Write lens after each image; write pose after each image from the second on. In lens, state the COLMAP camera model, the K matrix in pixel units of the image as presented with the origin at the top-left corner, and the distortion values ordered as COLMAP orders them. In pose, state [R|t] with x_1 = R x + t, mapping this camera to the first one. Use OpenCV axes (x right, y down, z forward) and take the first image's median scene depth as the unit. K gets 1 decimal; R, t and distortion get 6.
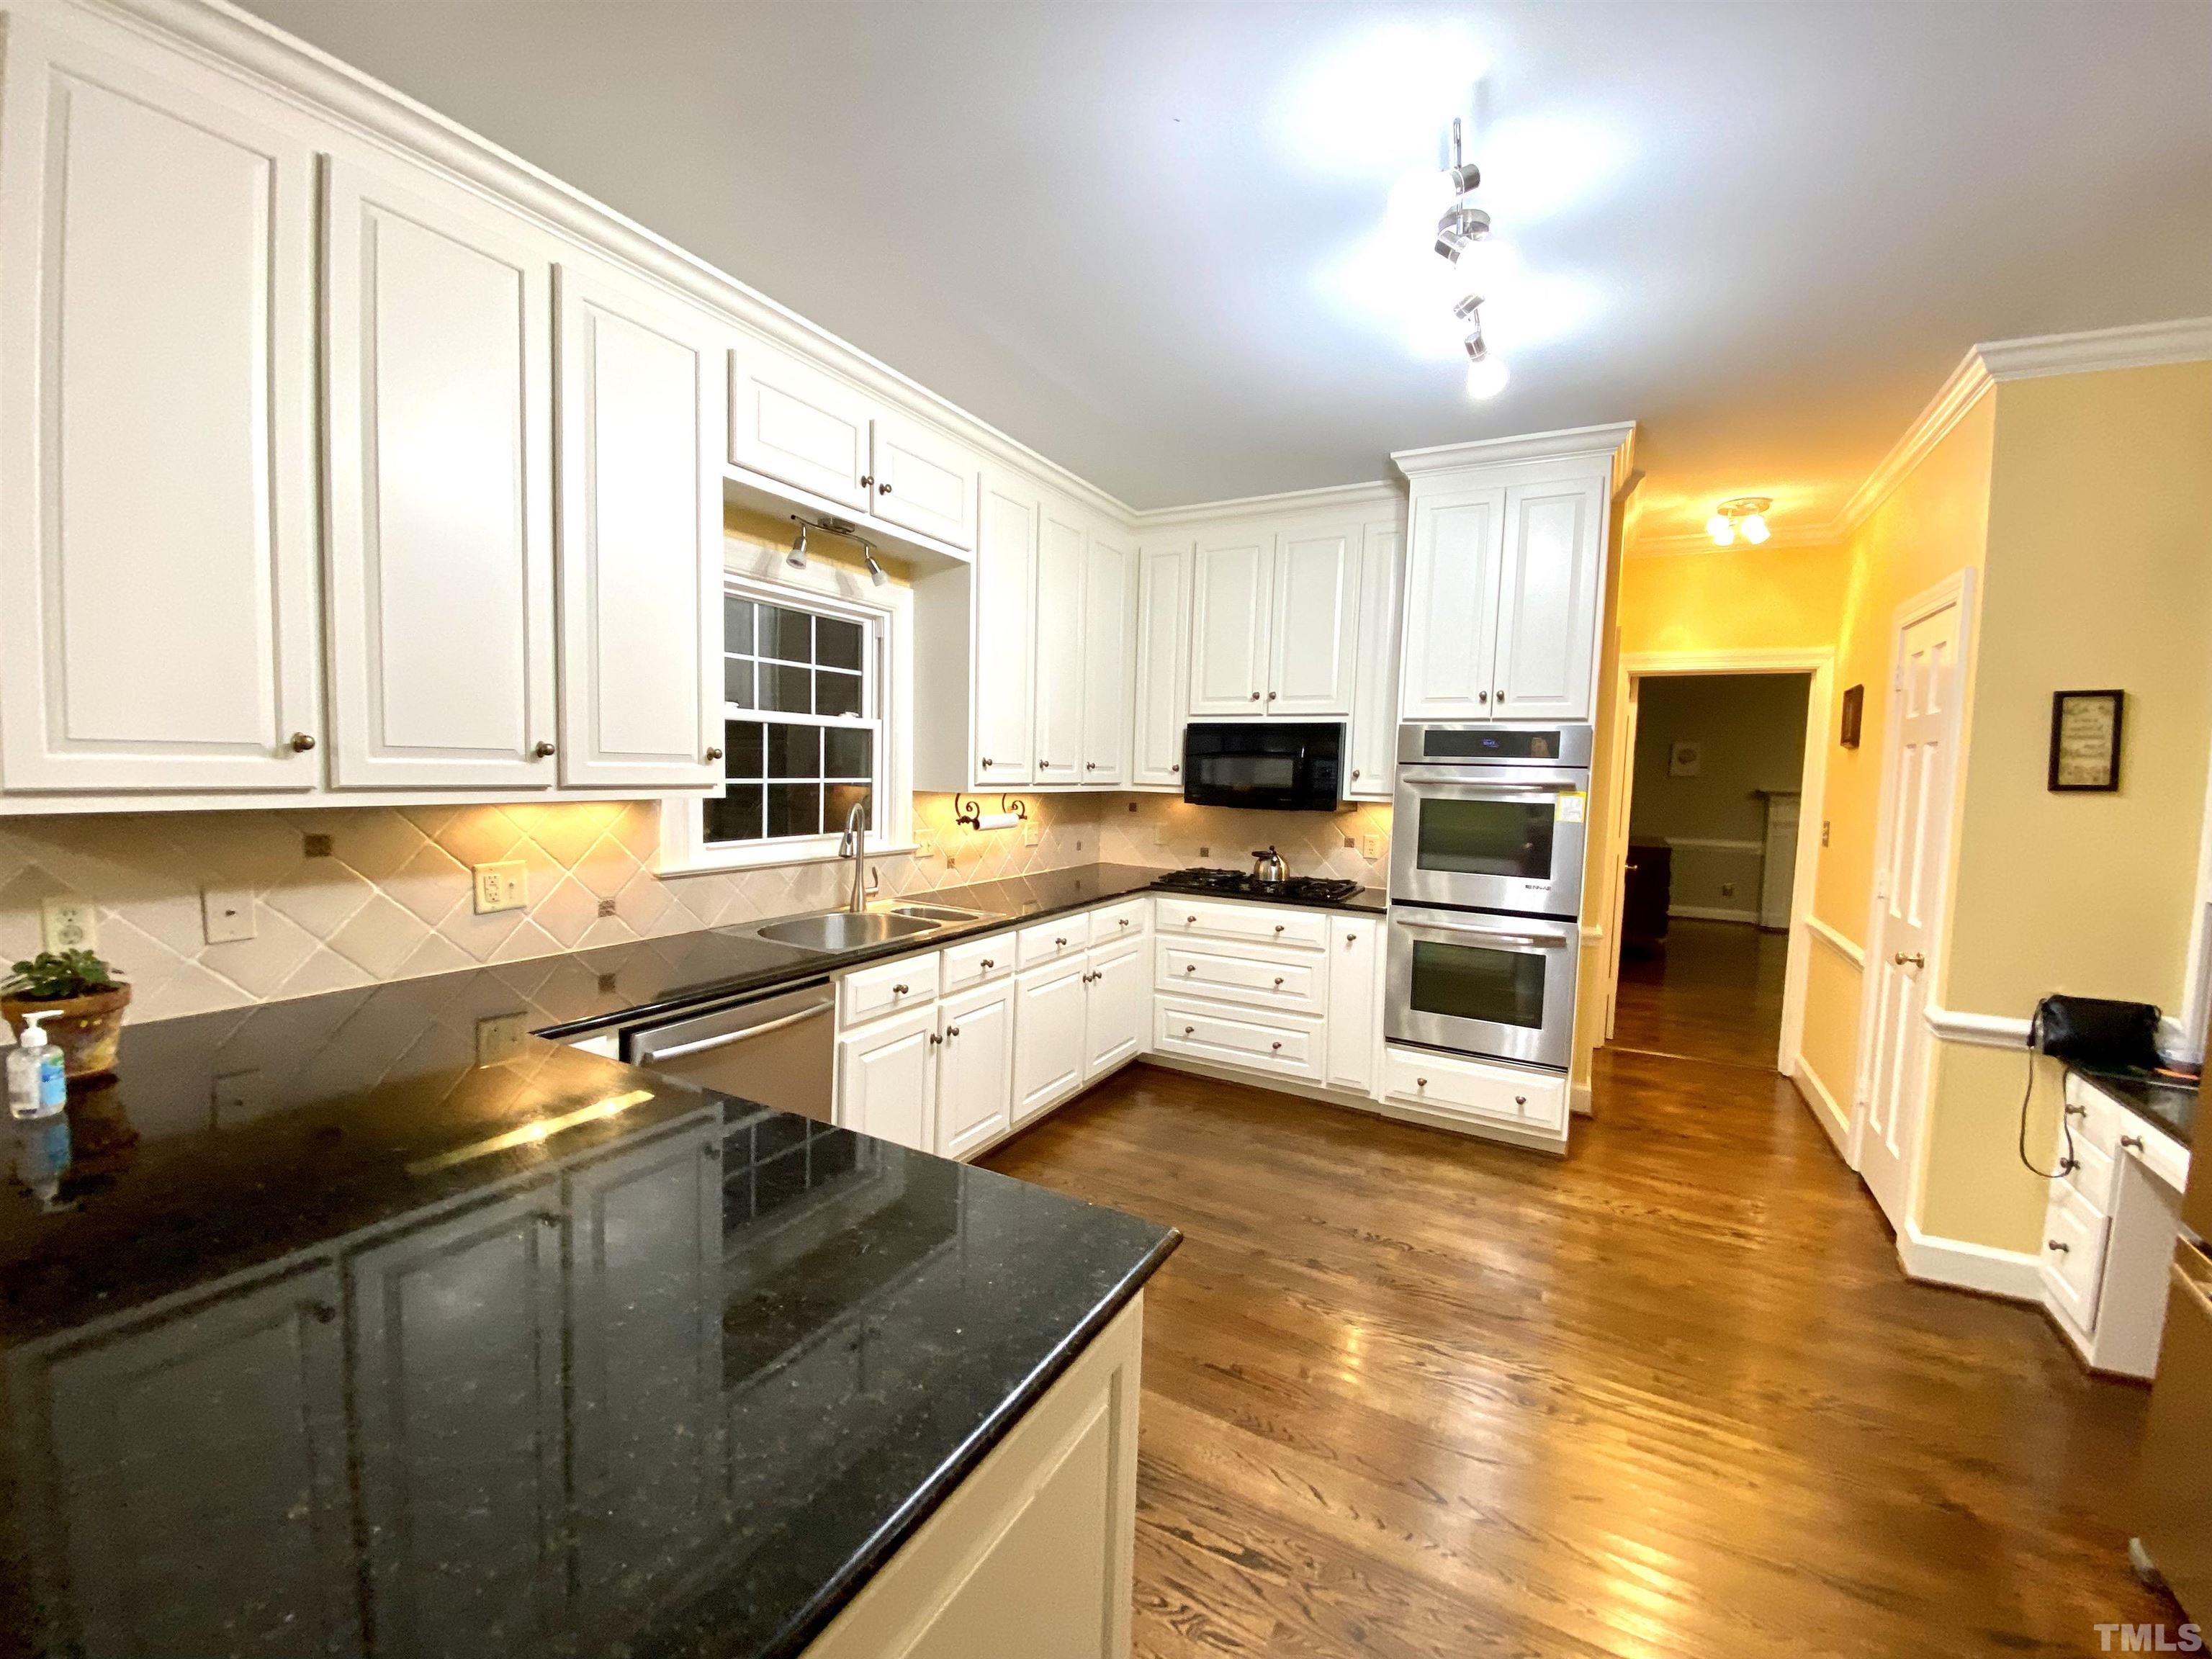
lens RADIAL K [[886.1, 0, 1106.0], [0, 886.1, 829.5], [0, 0, 1]] dist [-0.000193, -0.000441]
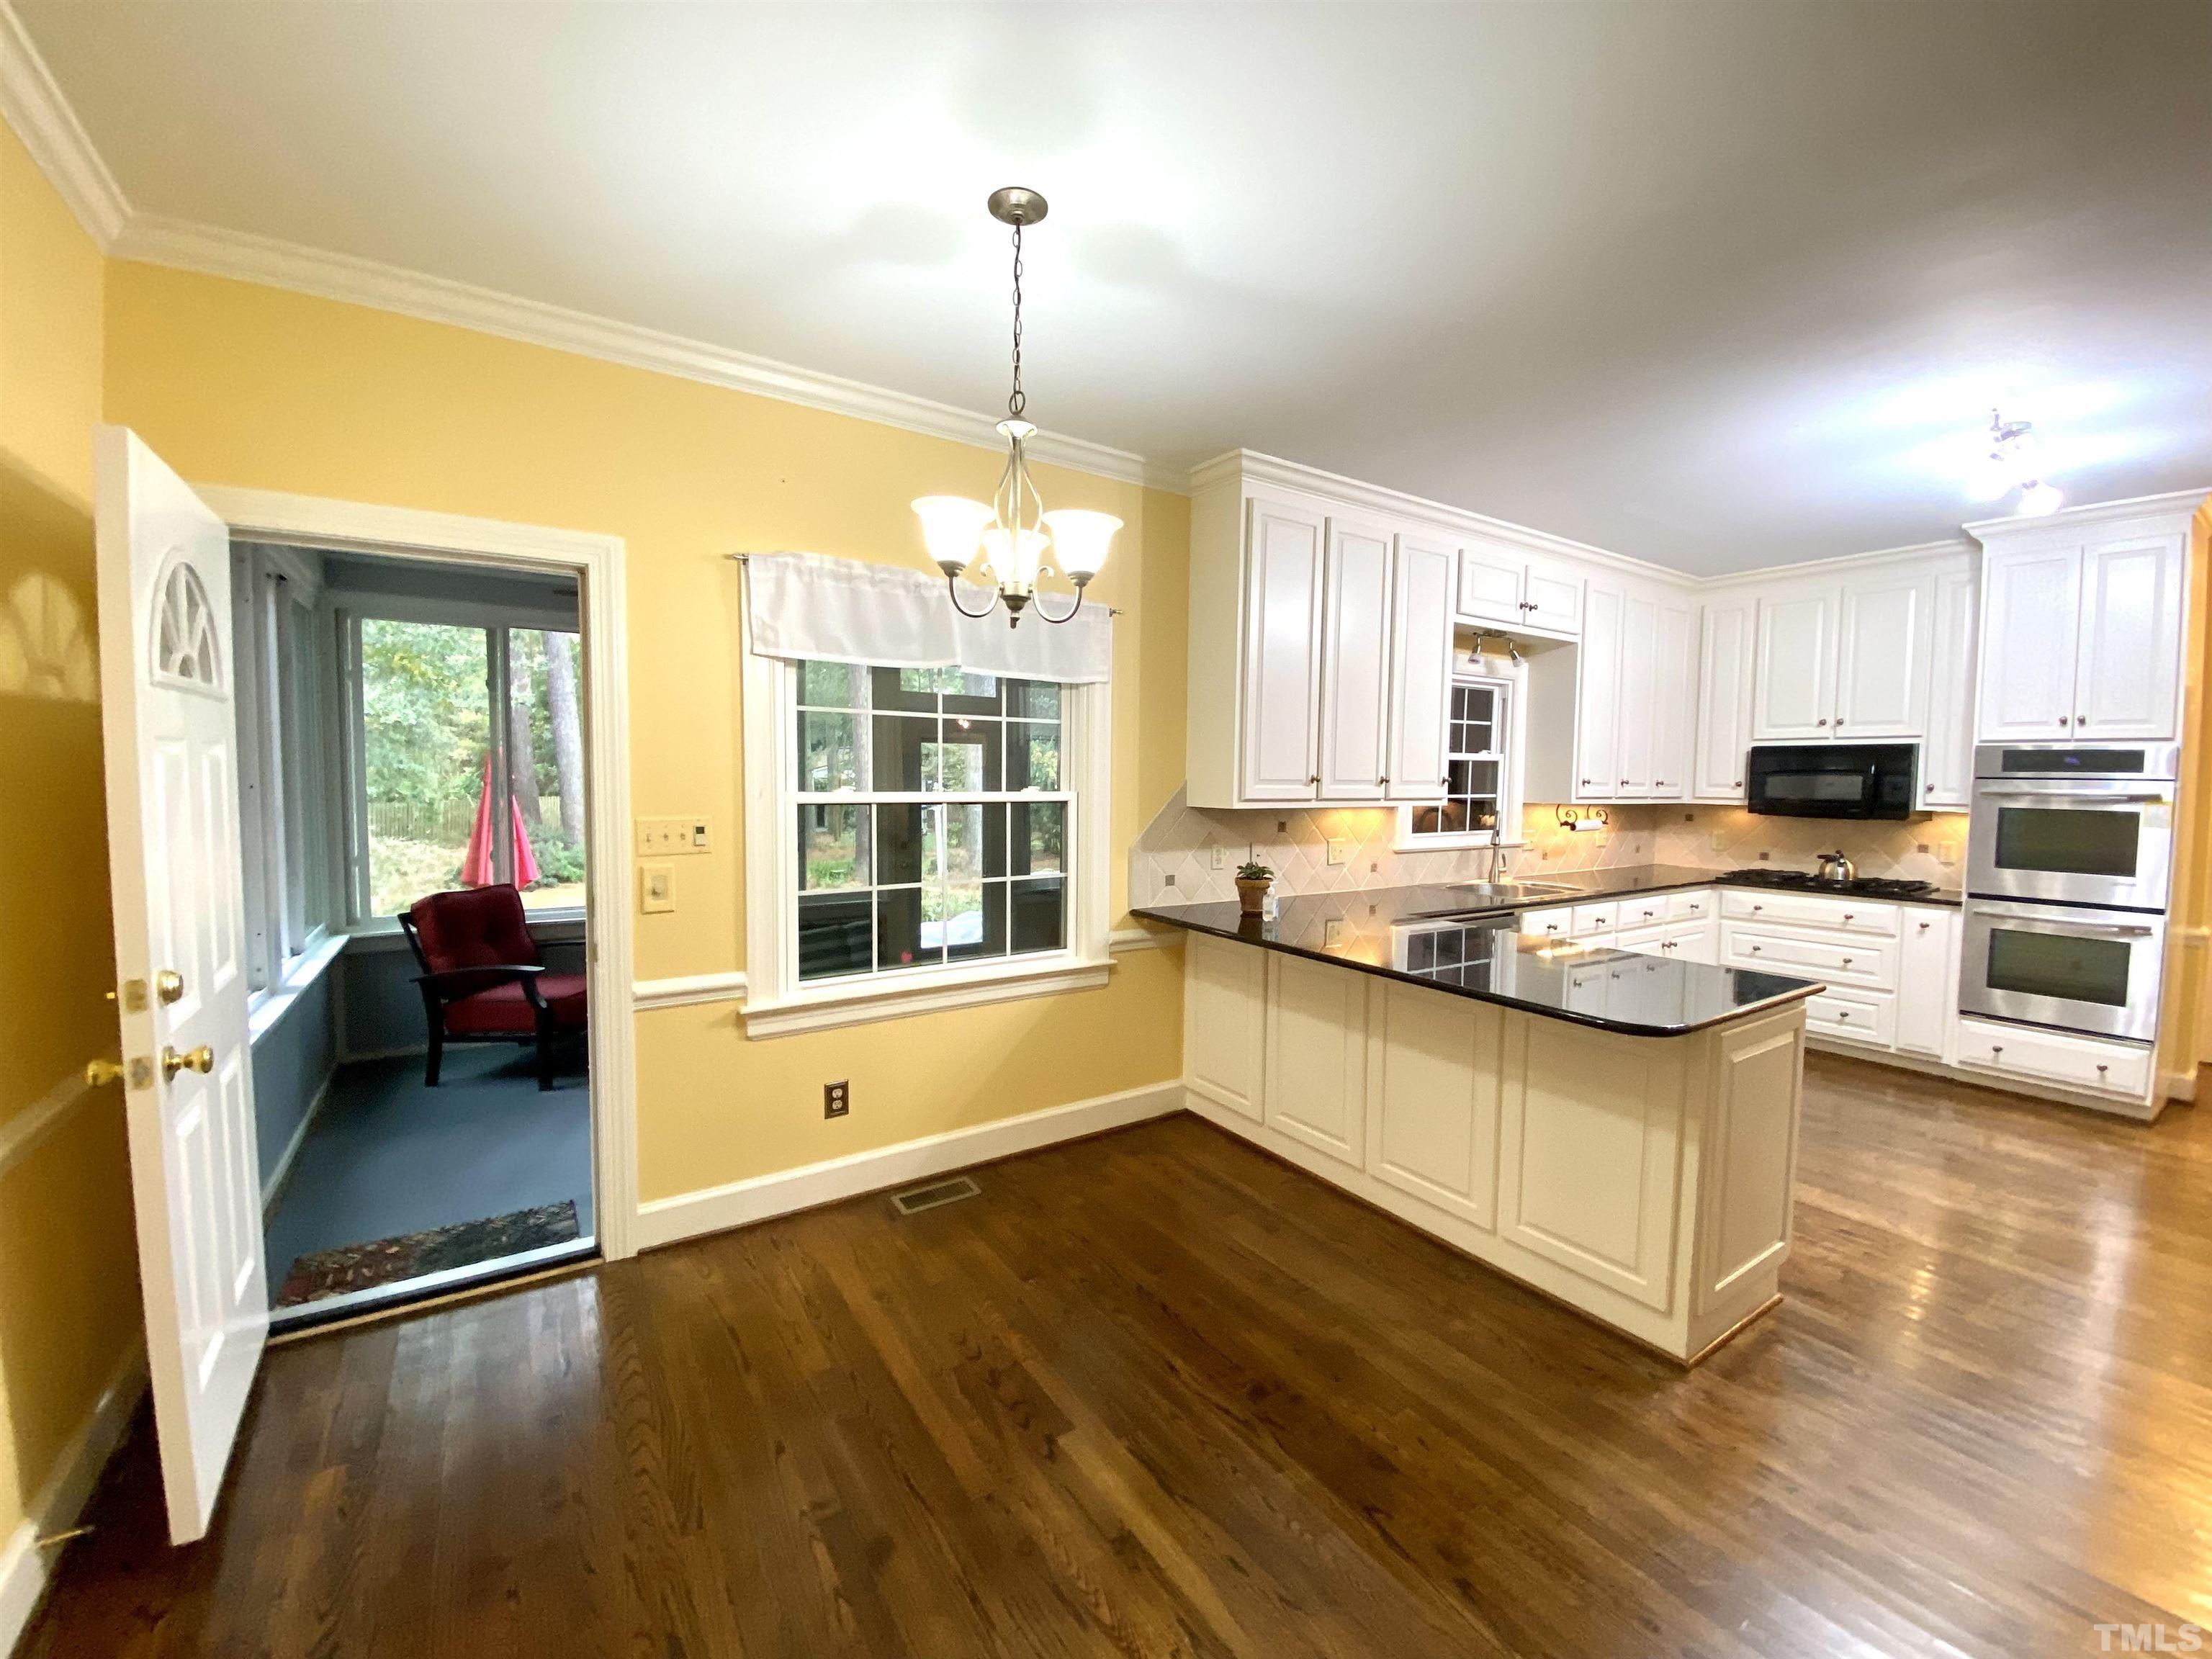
lens RADIAL K [[913.1, 0, 1052.7], [0, 913.1, 829.1], [0, 0, 1]] dist [-0.000725, -0.017298]
pose [[0.875150, 0.009464, -0.483759, -0.165479], [-0.020915, 0.999614, -0.018281, 0.039785], [0.483399, 0.026117, 0.875010, -0.625788]]
